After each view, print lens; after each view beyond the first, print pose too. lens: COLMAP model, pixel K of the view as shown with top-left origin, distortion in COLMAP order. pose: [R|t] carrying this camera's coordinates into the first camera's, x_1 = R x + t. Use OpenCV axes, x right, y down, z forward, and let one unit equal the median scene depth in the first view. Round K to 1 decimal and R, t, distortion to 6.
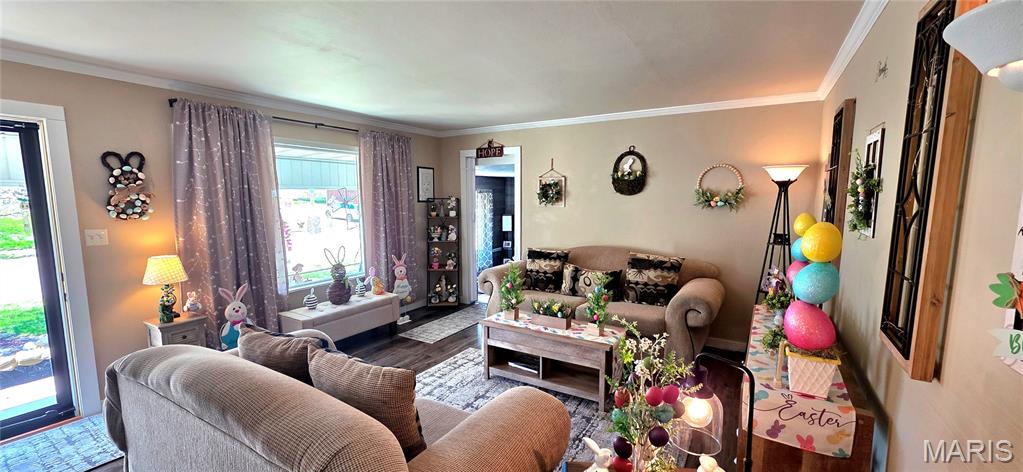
lens RADIAL K [[409.1, 0, 507.9], [0, 409.1, 241.2], [0, 0, 1]] dist [0.002545, -0.000492]
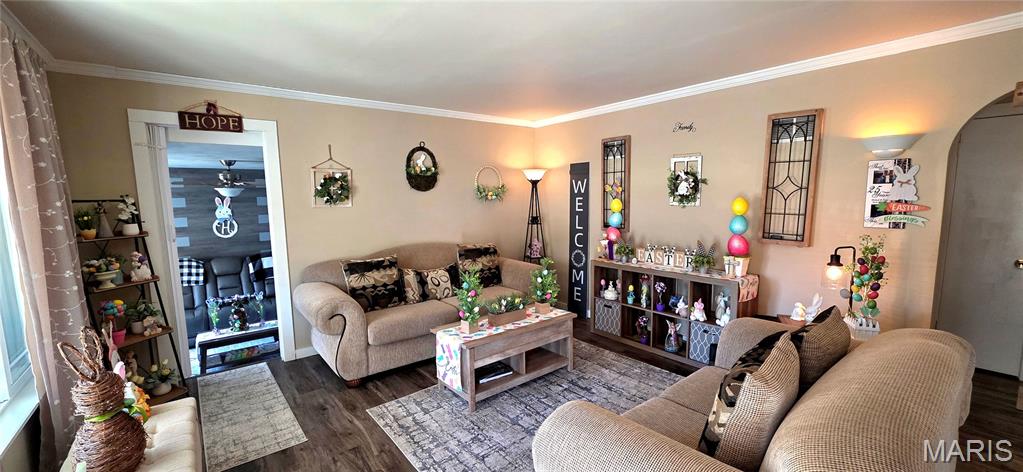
lens RADIAL K [[409.1, 0, 509.5], [0, 409.1, 242.2], [0, 0, 1]] dist [0.002545, -0.000492]
pose [[0.342202, -0.112920, 0.932817, -0.595756], [0.124103, 0.989487, 0.074253, -0.039647], [-0.931395, 0.090356, 0.352618, 0.486605]]
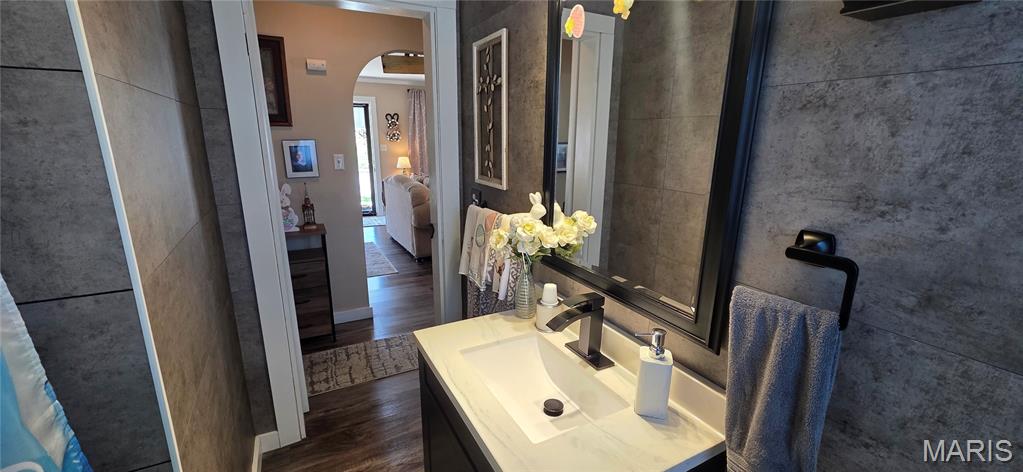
lens RADIAL K [[409.1, 0, 512.4], [0, 409.1, 236.4], [0, 0, 1]] dist [0.002545, -0.000492]
pose [[0.864163, 0.133015, -0.485313, 0.539394], [-0.068527, 0.986554, 0.148374, 0.054325], [0.498524, -0.094963, 0.861659, -0.459060]]
